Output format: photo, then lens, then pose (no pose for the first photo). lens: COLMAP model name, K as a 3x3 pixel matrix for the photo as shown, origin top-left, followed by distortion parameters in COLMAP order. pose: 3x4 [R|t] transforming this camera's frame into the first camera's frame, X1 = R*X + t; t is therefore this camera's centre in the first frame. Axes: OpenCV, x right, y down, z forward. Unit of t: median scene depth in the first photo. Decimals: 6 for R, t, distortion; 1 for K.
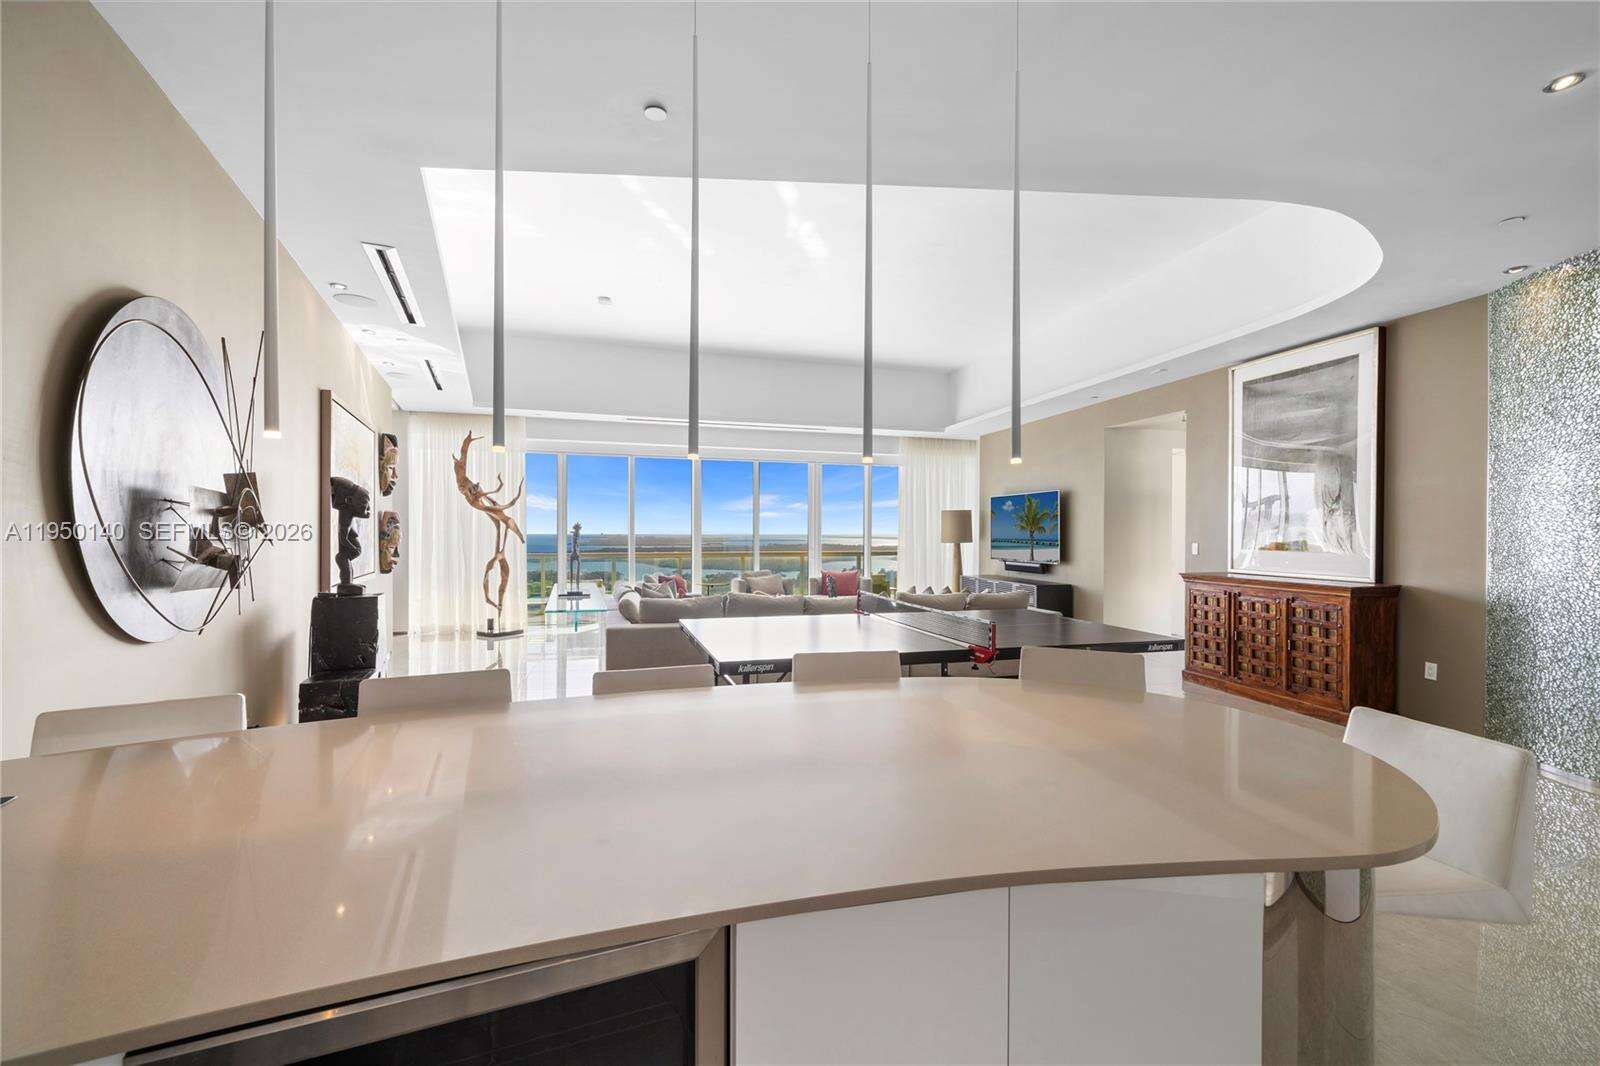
lens RADIAL K [[688.2, 0, 800.8], [0, 688.2, 533.4], [0, 0, 1]] dist [-0.000095, -0.000004]
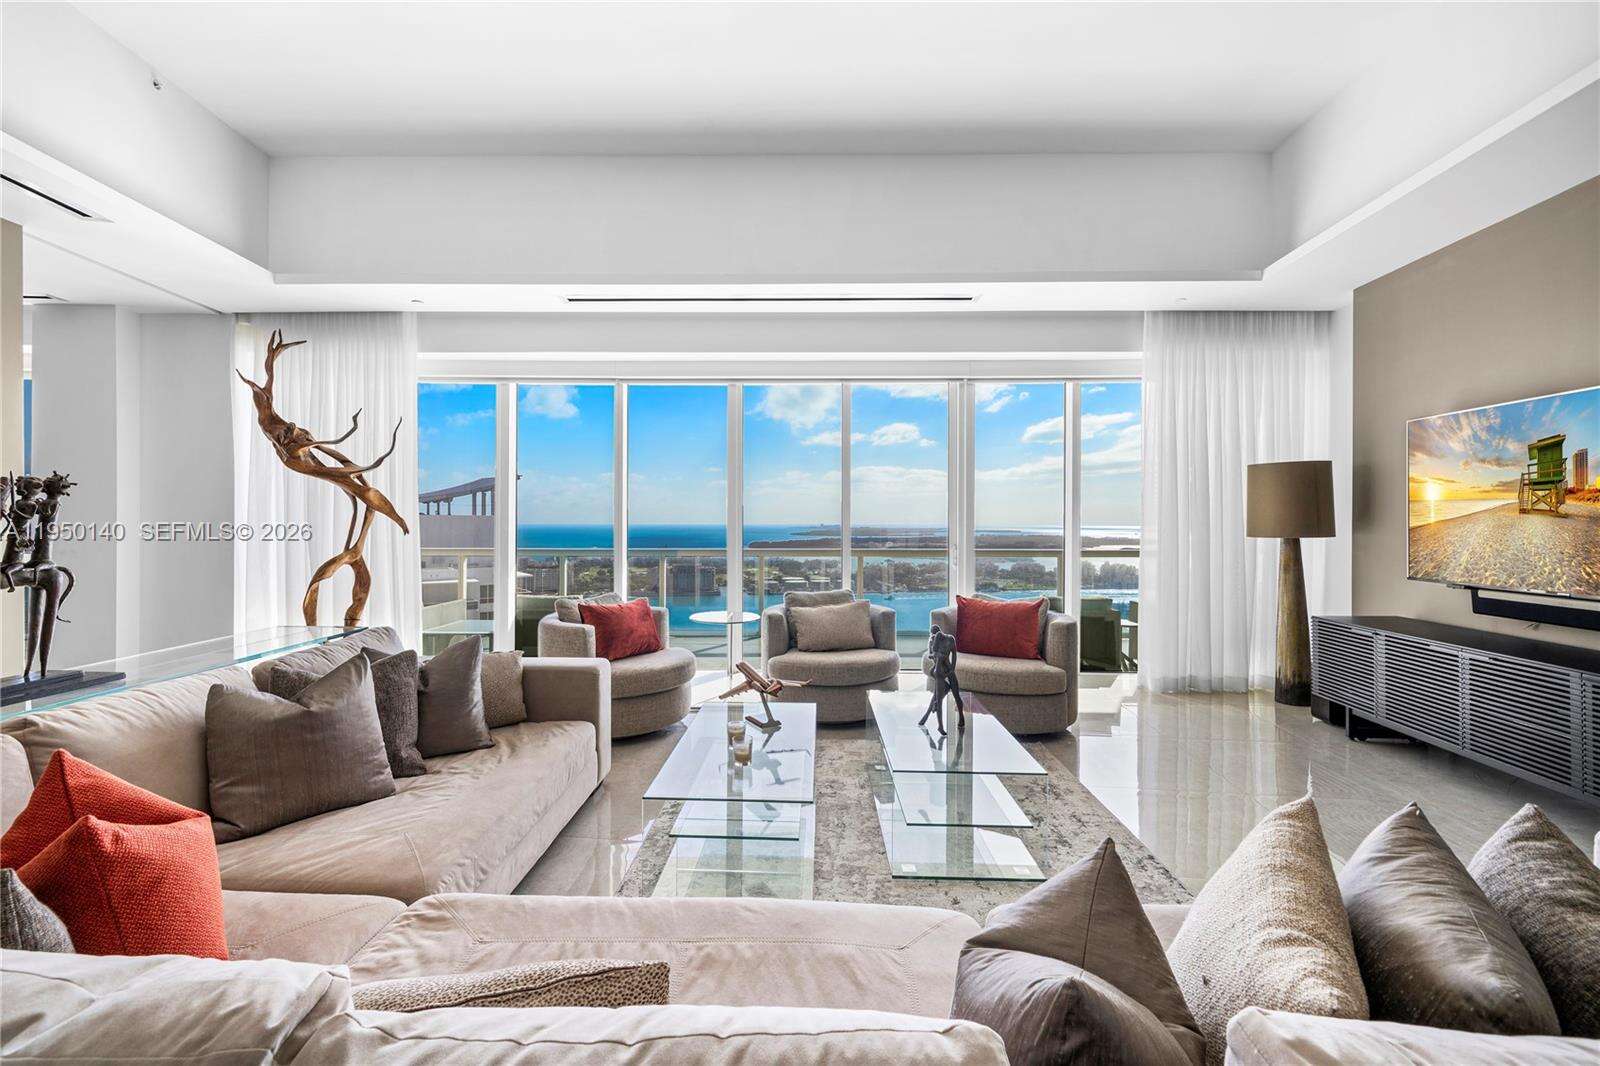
lens RADIAL K [[651.8, 0, 803.8], [0, 651.8, 522.9], [0, 0, 1]] dist [-0.000613, -0.000026]
pose [[0.940822, 0.000504, -0.338900, 0.078761], [-0.001413, 0.999996, -0.002436, 0.006058], [0.338897, 0.002770, 0.940819, 0.518248]]
